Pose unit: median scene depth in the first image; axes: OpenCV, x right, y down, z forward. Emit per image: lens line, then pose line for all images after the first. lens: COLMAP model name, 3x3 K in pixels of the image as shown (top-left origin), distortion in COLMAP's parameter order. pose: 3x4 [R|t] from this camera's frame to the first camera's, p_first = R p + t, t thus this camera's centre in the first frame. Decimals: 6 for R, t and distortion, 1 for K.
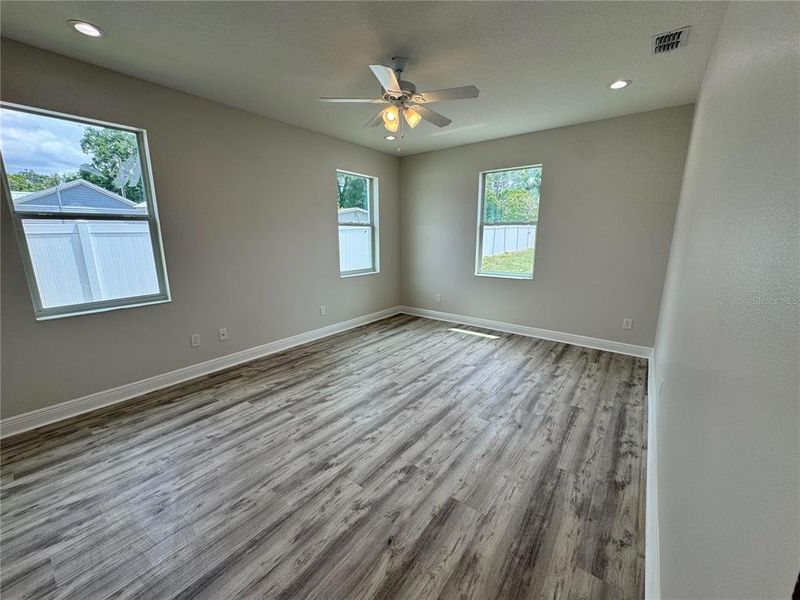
lens RADIAL K [[318.2, 0, 401.2], [0, 318.2, 301.6], [0, 0, 1]] dist [-0.002325, 0.000339]
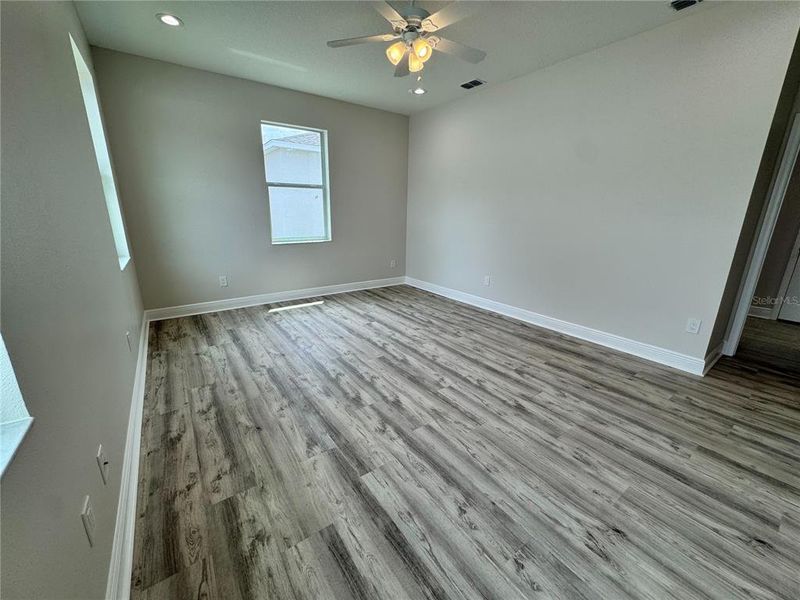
lens RADIAL K [[320.9, 0, 398.4], [0, 320.9, 299.4], [0, 0, 1]] dist [-0.002967, -0.000231]
pose [[0.286803, -0.249413, 0.924953, -1.377832], [0.187715, 0.961428, 0.201043, -0.130073], [-0.939419, 0.115968, 0.322559, 1.091805]]
